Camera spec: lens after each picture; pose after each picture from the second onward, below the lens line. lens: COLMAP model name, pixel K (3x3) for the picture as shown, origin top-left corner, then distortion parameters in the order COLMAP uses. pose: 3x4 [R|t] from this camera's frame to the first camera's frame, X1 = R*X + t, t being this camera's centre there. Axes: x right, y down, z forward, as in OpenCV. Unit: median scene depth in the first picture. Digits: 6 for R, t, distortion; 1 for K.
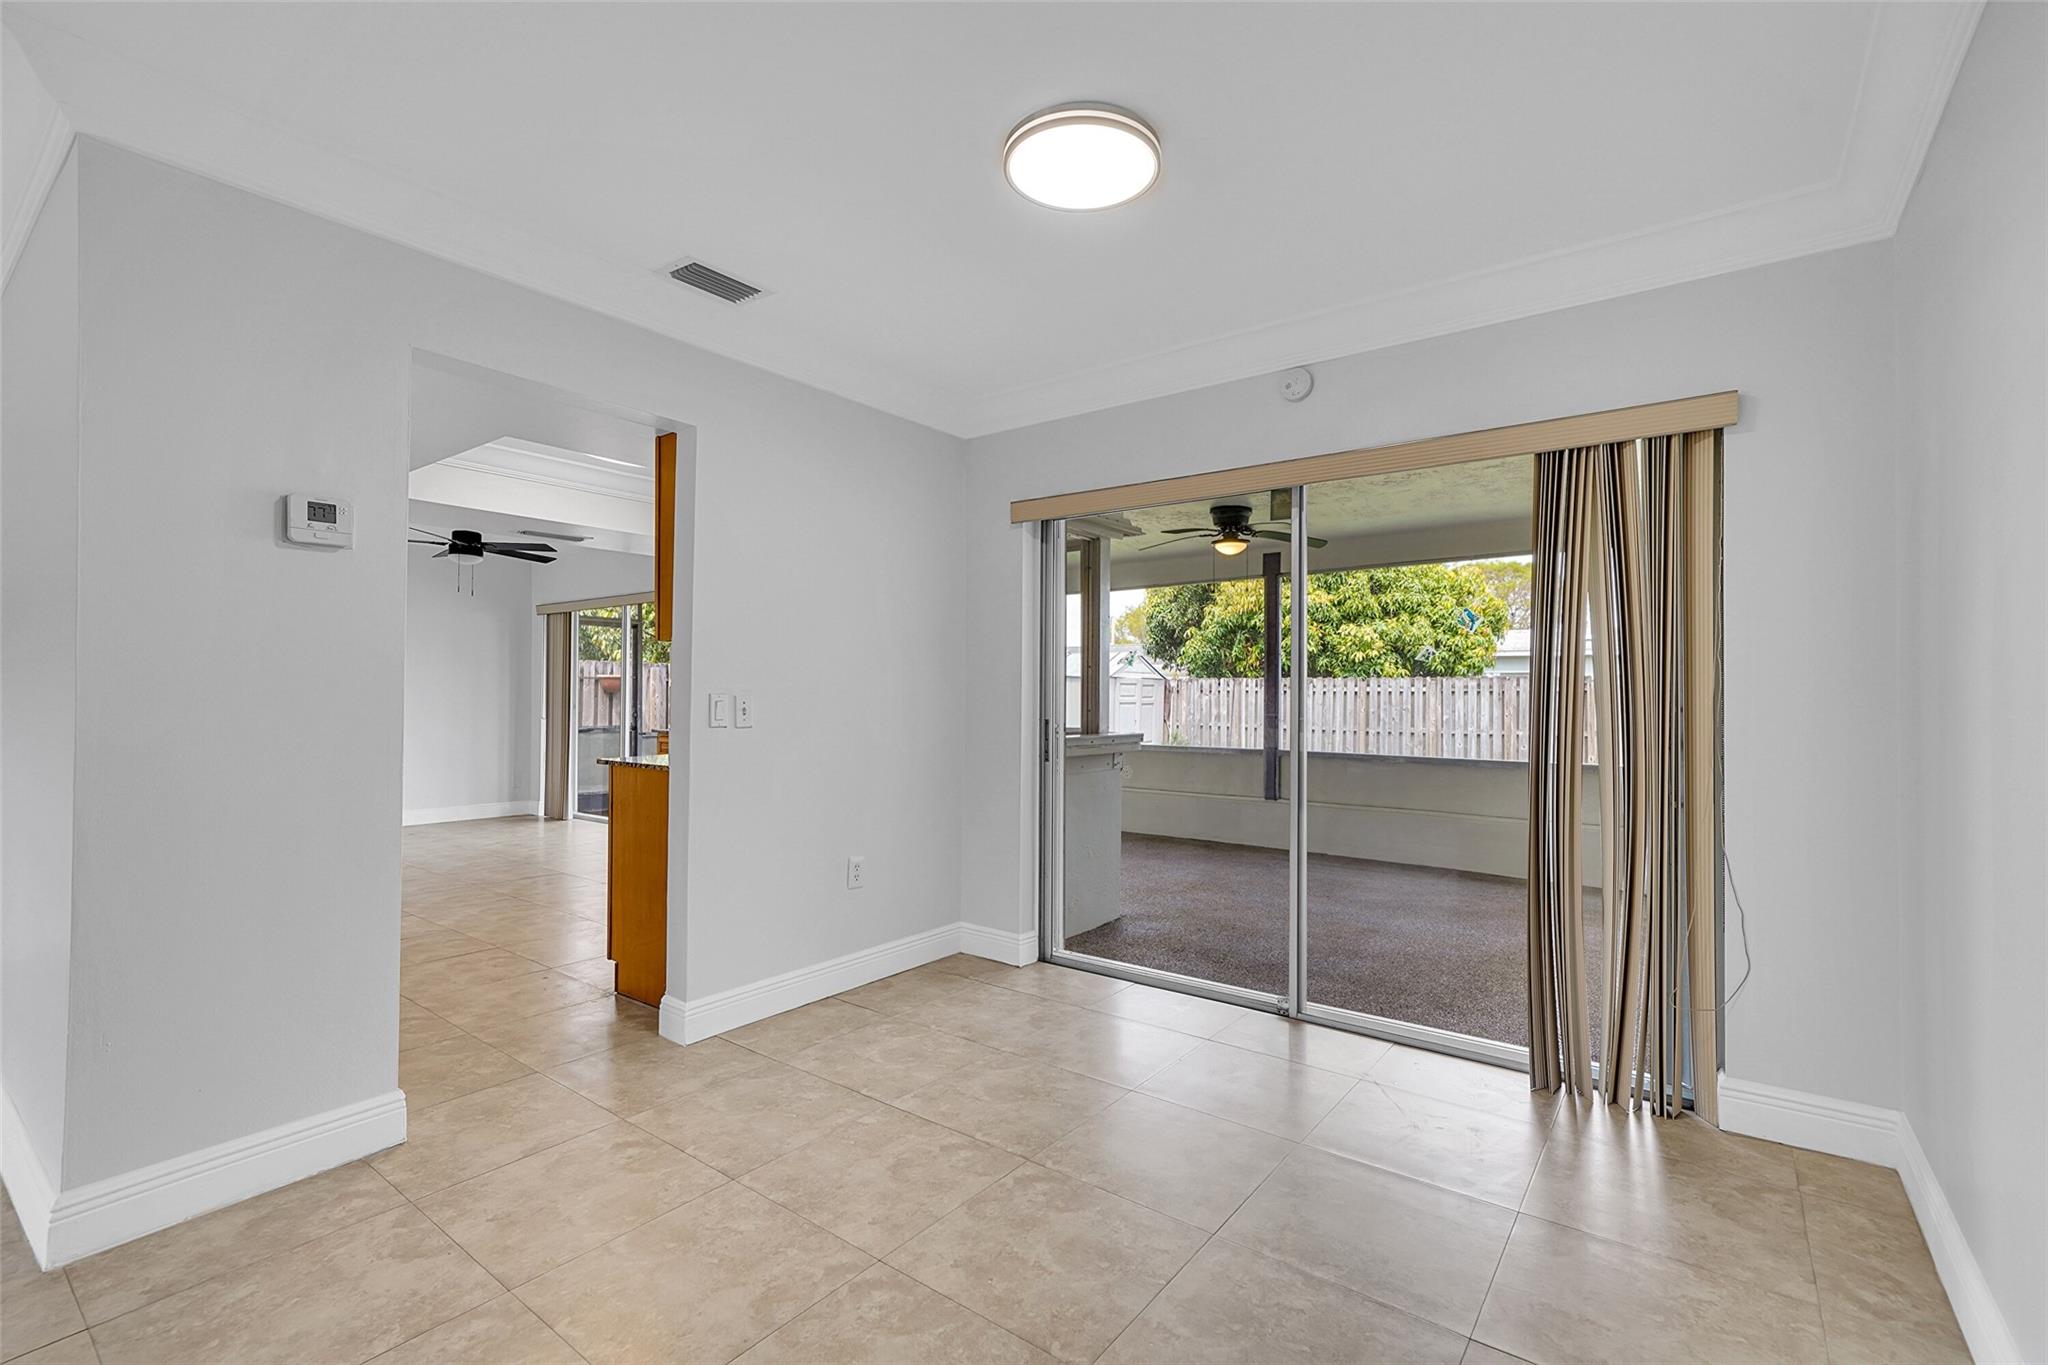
lens RADIAL K [[903.3, 0, 1022.9], [0, 903.3, 683.7], [0, 0, 1]] dist [0.004591, 0.000478]
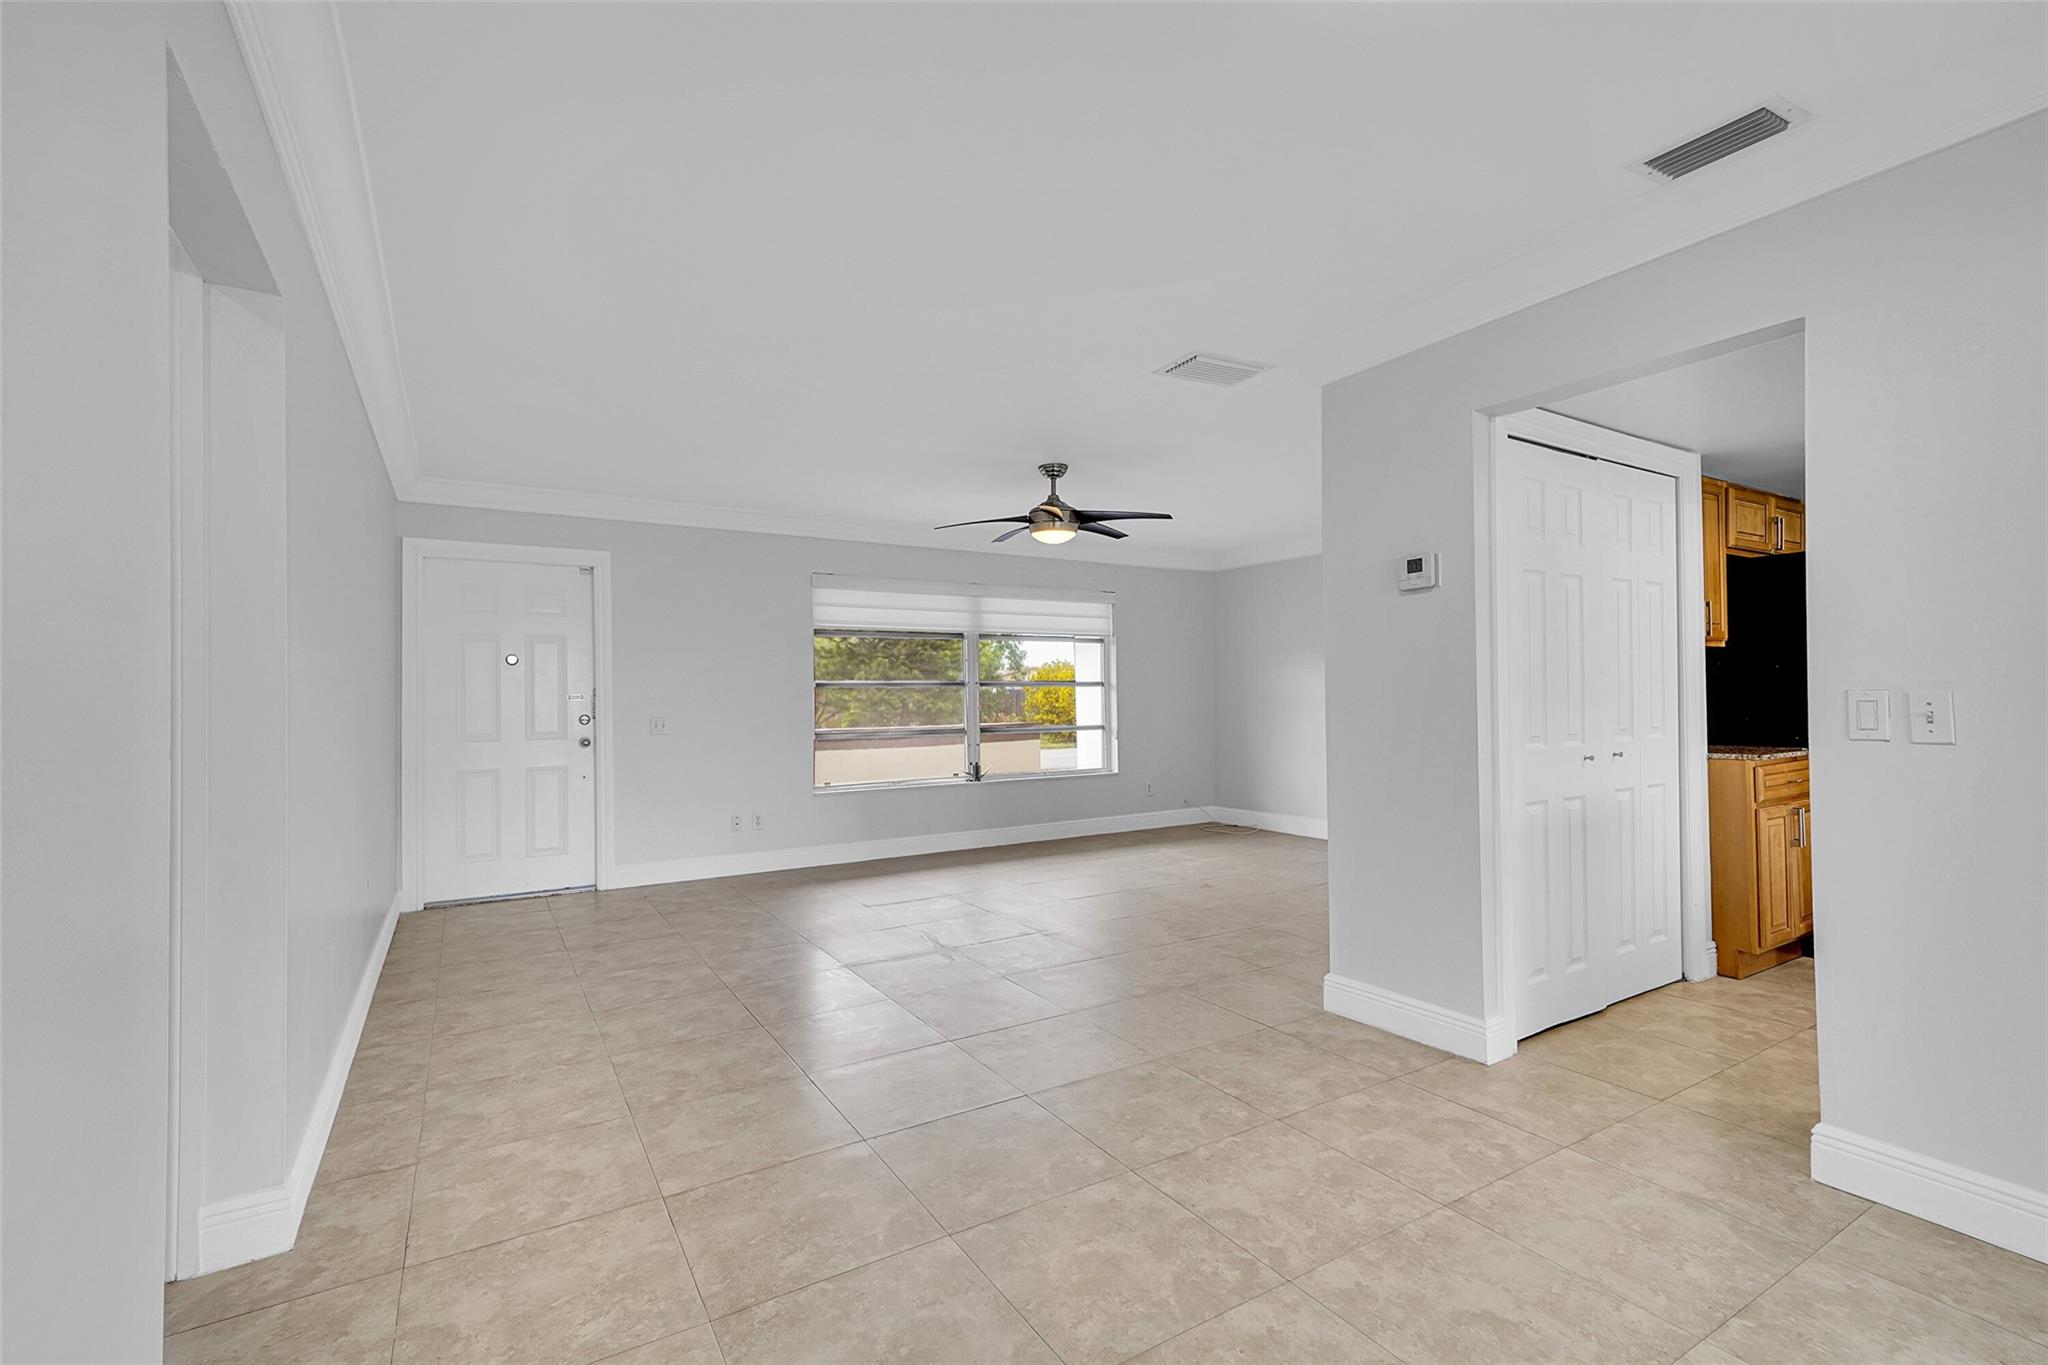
lens RADIAL K [[903.3, 0, 1023.3], [0, 903.3, 683.5], [0, 0, 1]] dist [0.004591, 0.000478]
pose [[-0.361564, -0.015231, -0.932223, 0.736478], [0.020358, 0.999499, -0.024226, 0.013642], [0.932125, -0.027737, -0.361073, 0.947506]]
